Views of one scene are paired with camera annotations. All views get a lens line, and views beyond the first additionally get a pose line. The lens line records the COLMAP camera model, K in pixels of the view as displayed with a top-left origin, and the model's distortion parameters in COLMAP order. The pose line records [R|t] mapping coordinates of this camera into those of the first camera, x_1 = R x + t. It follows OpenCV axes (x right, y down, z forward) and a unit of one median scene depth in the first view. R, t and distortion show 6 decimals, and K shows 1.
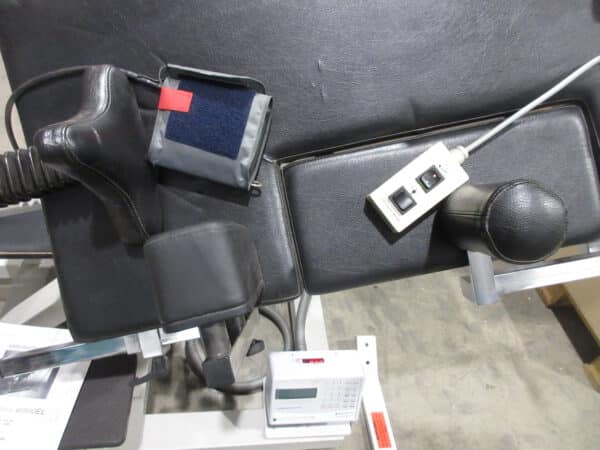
lens RADIAL K [[439.9, 0, 300.0], [0, 439.9, 225.0], [0, 0, 1]] dist [0.000344, -0.002076]
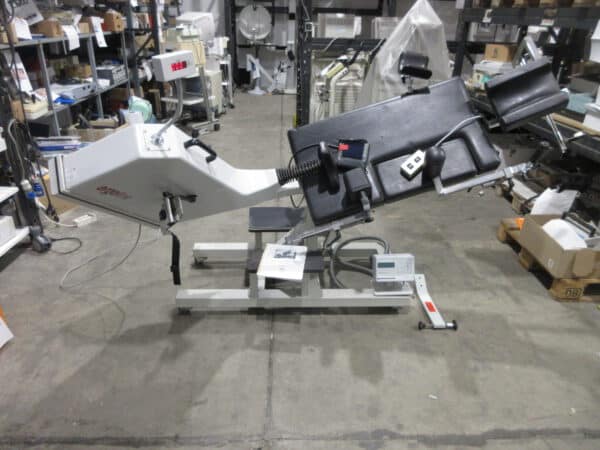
lens RADIAL K [[439.9, 0, 300.0], [0, 439.9, 225.0], [0, 0, 1]] dist [0.000344, -0.002076]
pose [[0.986638, -0.096416, -0.131334, -0.142262], [0.048881, 0.944138, -0.325904, 0.972360], [0.155420, 0.315130, 0.936236, -1.481099]]
